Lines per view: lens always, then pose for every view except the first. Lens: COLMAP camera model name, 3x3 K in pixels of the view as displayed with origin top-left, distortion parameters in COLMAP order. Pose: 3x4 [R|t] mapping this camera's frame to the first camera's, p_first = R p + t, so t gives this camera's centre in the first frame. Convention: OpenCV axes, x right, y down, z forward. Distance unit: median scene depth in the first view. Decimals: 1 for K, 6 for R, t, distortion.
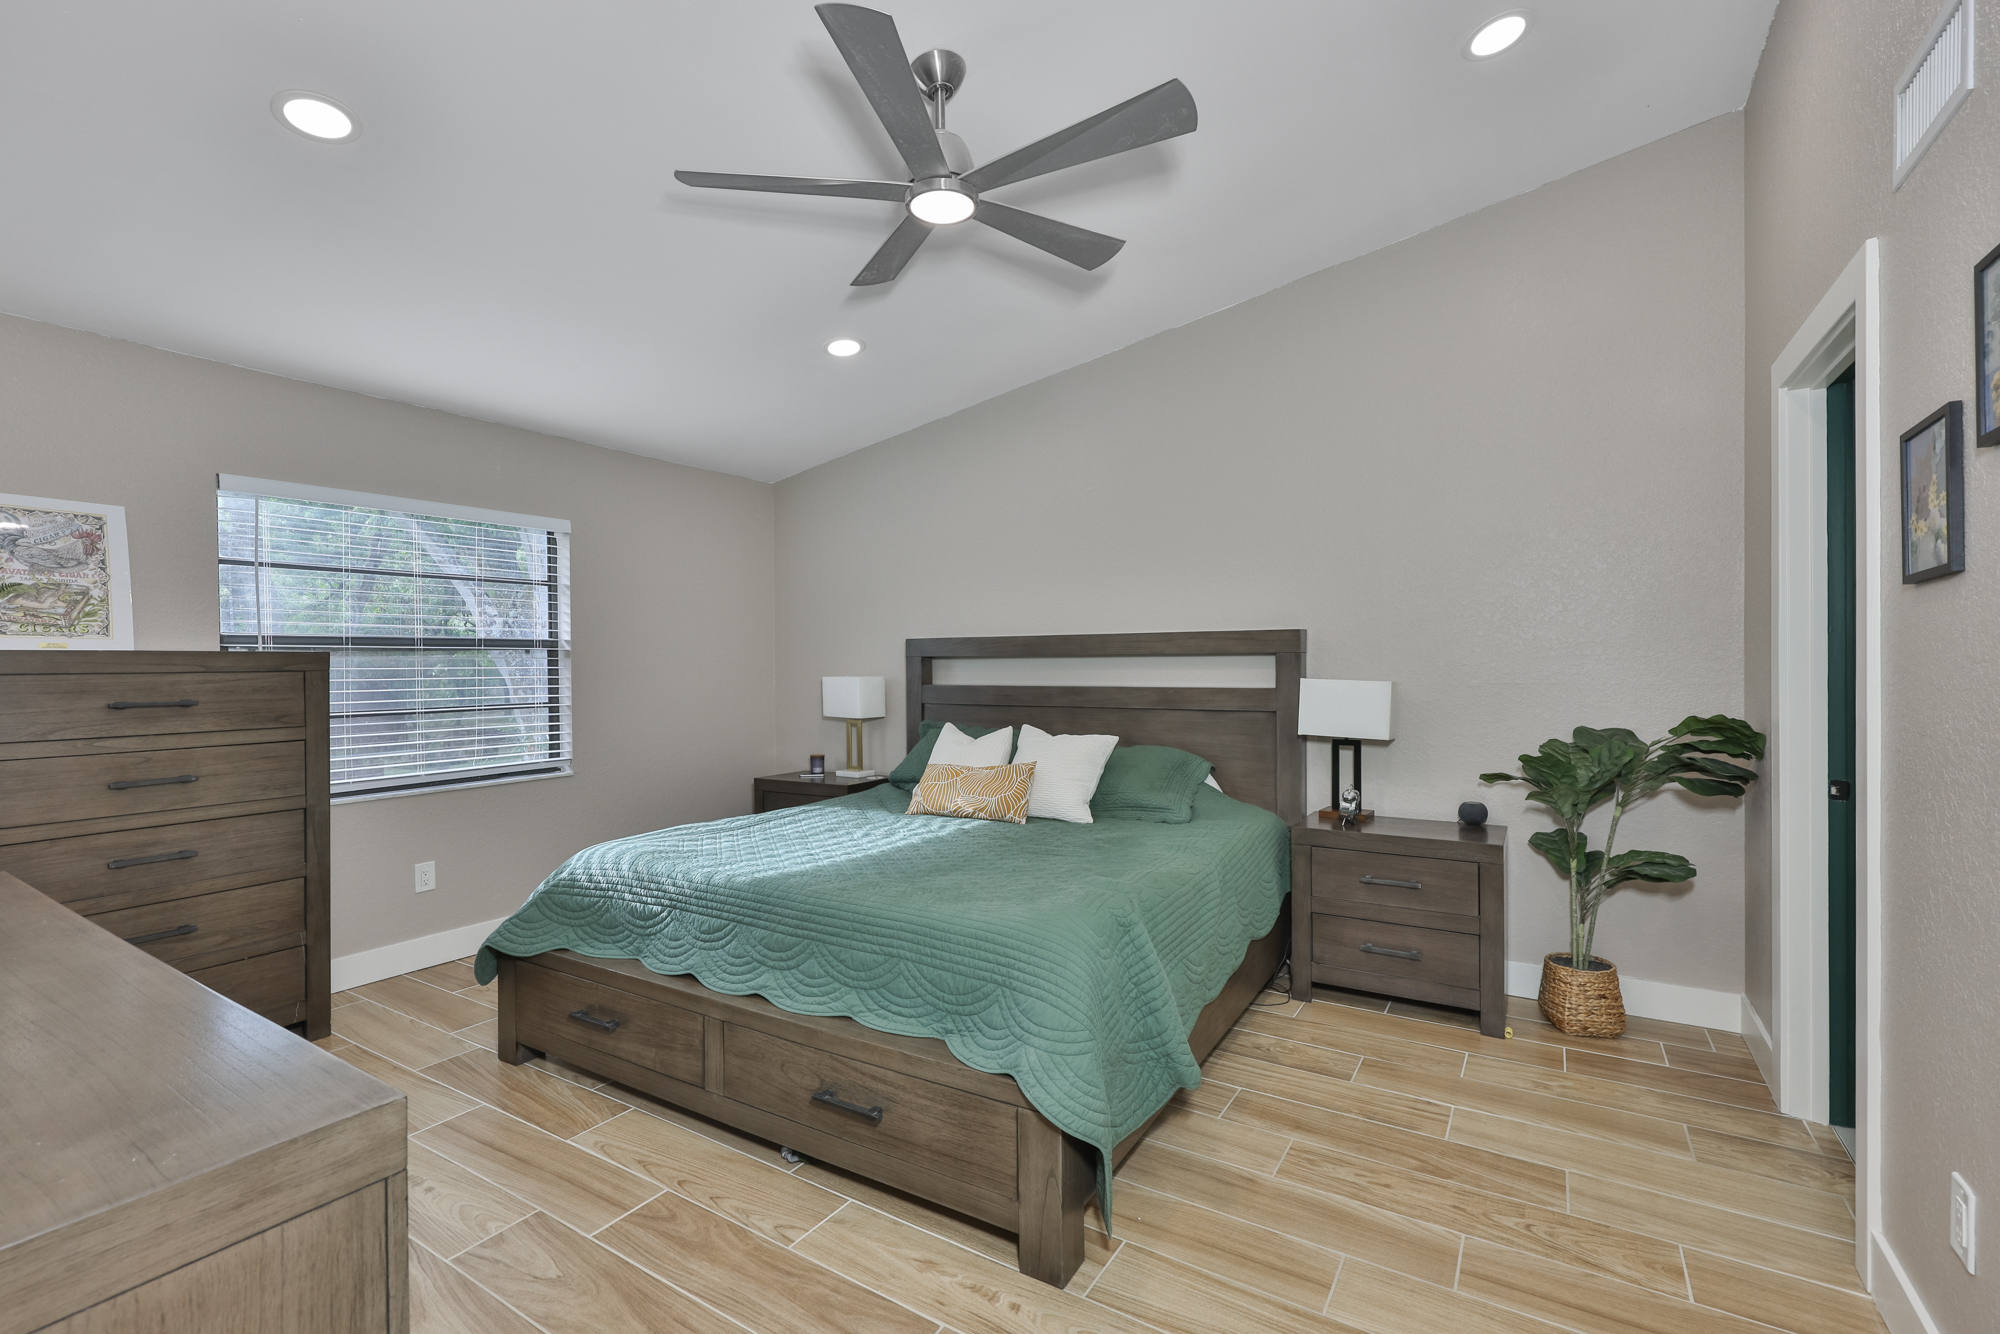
lens RADIAL K [[843.8, 0, 1002.8], [0, 843.8, 670.3], [0, 0, 1]] dist [-0.001017, 0.001277]
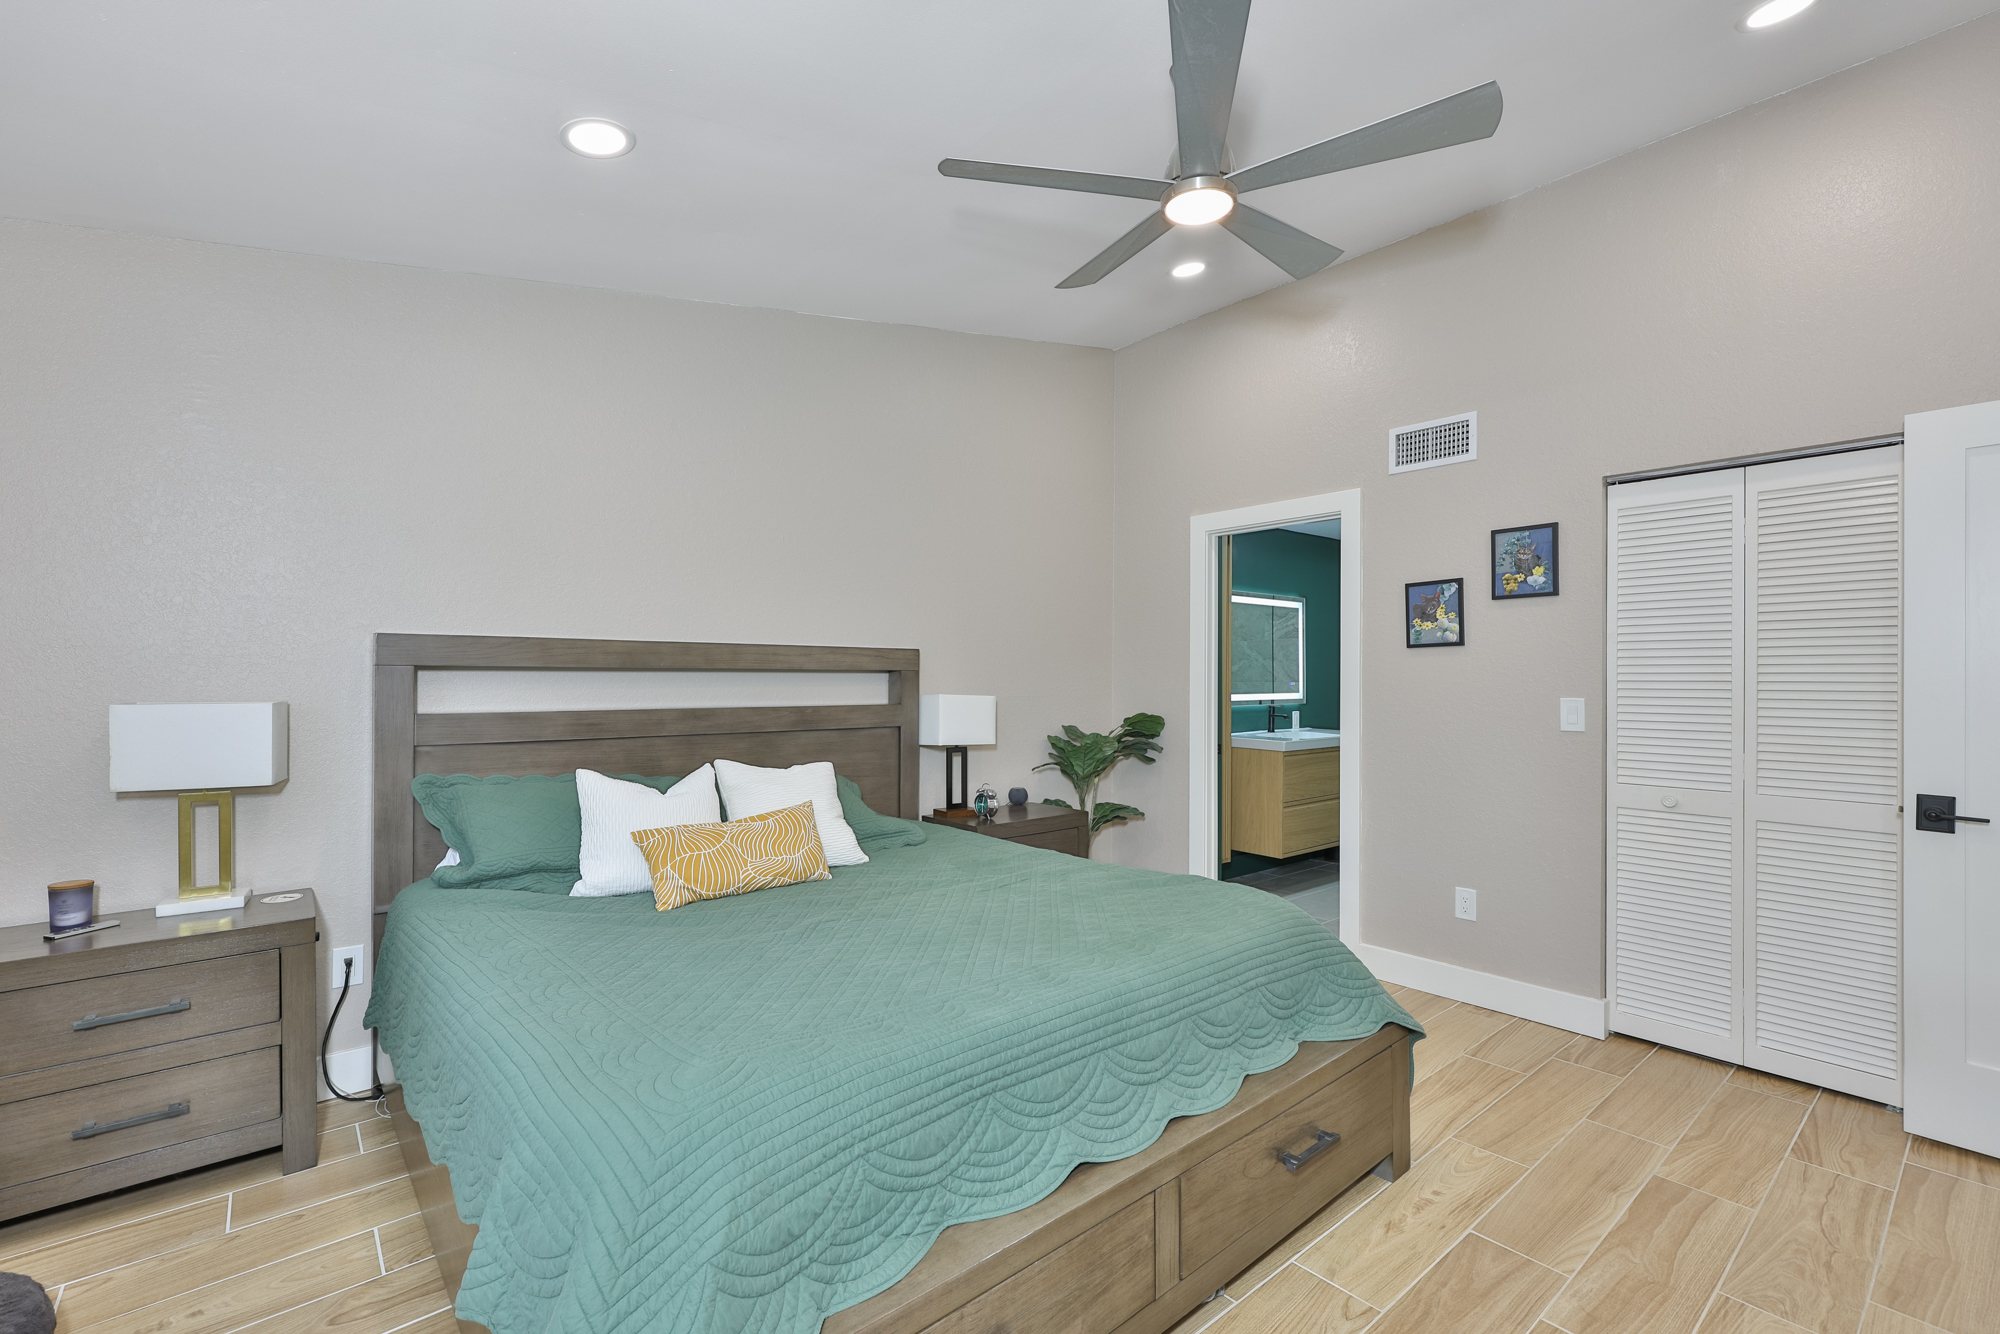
lens RADIAL K [[843.8, 0, 1001.0], [0, 843.8, 675.4], [0, 0, 1]] dist [-0.001017, 0.001277]
pose [[0.338231, 0.012031, 0.940986, -0.672134], [0.003603, 0.999894, -0.014079, 0.000967], [-0.941056, 0.008152, 0.338152, 0.568989]]
